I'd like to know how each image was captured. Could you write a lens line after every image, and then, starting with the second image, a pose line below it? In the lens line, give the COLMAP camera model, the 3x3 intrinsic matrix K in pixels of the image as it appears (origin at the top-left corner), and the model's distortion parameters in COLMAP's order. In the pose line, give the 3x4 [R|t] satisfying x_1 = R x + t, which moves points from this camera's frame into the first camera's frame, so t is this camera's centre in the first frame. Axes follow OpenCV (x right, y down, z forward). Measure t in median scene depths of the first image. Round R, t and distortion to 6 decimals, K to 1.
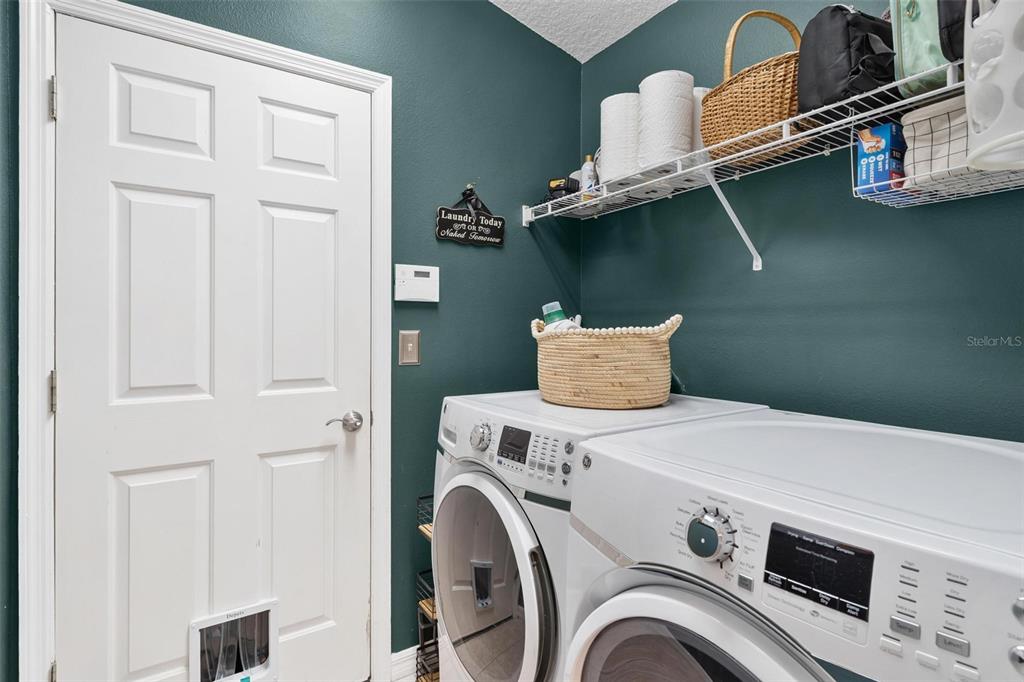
lens RADIAL K [[504.1, 0, 522.0], [0, 504.1, 334.4], [0, 0, 1]] dist [0.007979, -0.001812]
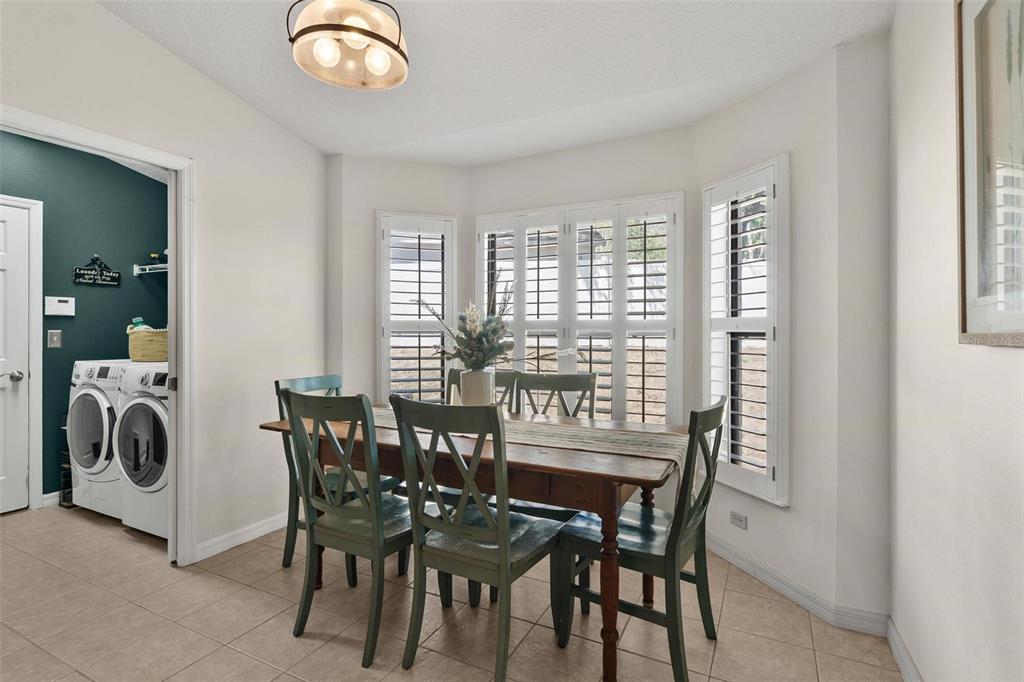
lens RADIAL K [[504.1, 0, 514.6], [0, 504.1, 331.4], [0, 0, 1]] dist [0.007979, -0.001812]
pose [[0.879735, -0.002411, 0.475459, 0.410713], [0.004549, 0.999984, -0.003345, 0.011461], [-0.475443, 0.005106, 0.879732, -1.575330]]
